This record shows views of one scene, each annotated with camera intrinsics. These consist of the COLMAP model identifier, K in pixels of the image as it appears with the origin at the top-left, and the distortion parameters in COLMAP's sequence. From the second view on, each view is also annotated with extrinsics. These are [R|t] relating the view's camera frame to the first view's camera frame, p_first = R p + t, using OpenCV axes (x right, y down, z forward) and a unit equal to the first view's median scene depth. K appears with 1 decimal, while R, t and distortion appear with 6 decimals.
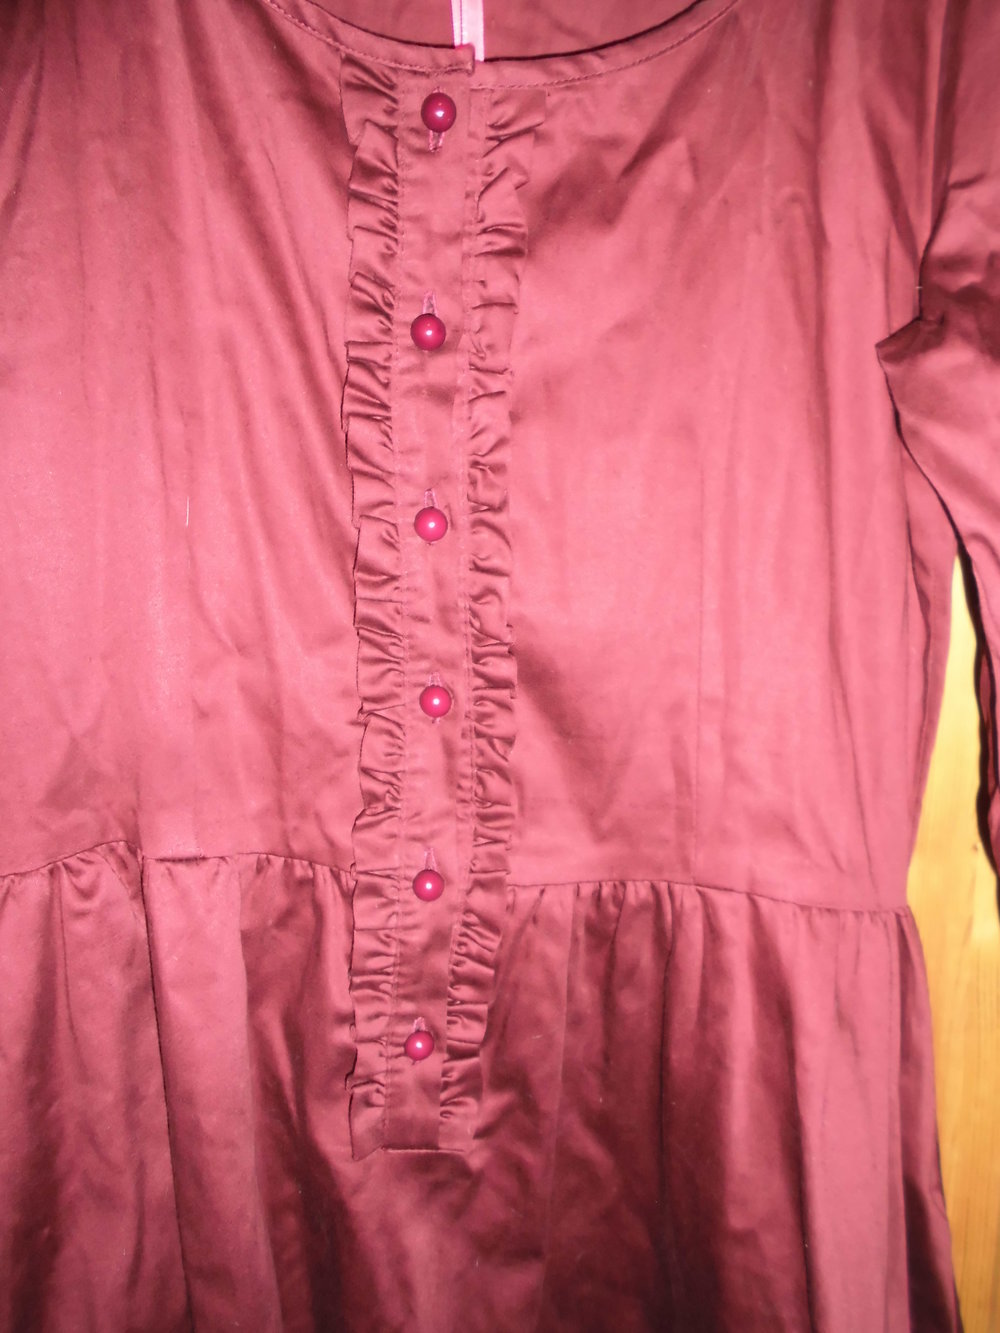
lens RADIAL K [[1021.7, 0, 500.0], [0, 1021.7, 666.5], [0, 0, 1]] dist [-0.034155, 0.002725]
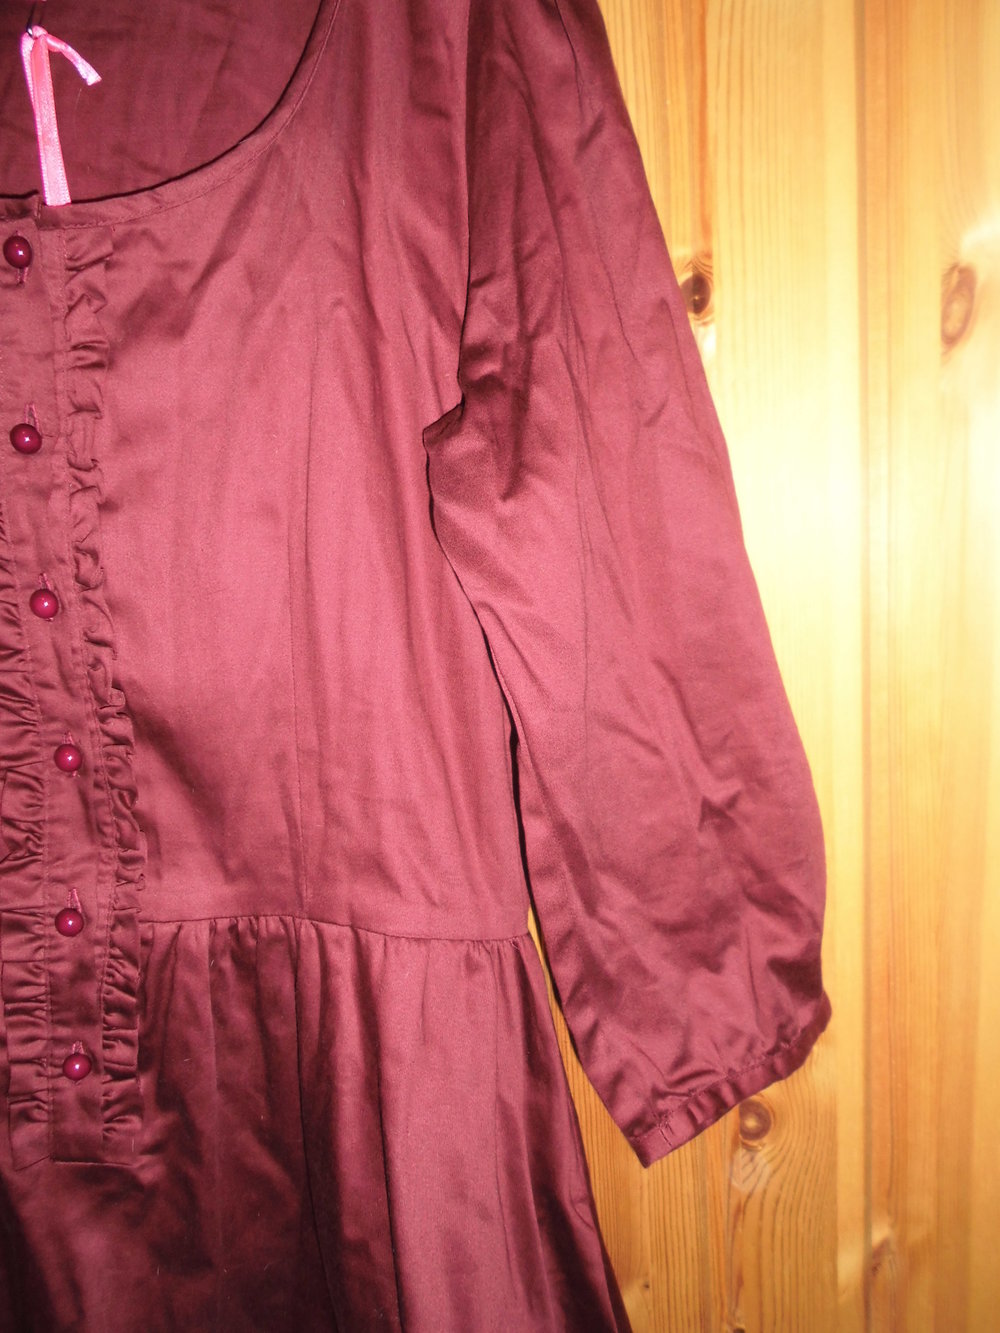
lens RADIAL K [[1021.7, 0, 500.0], [0, 1021.7, 666.5], [0, 0, 1]] dist [-0.034155, 0.002725]
pose [[0.997481, -0.031145, -0.063733, 0.484441], [0.028866, 0.998921, -0.036376, -0.011978], [0.064797, 0.034445, 0.997304, -0.092238]]
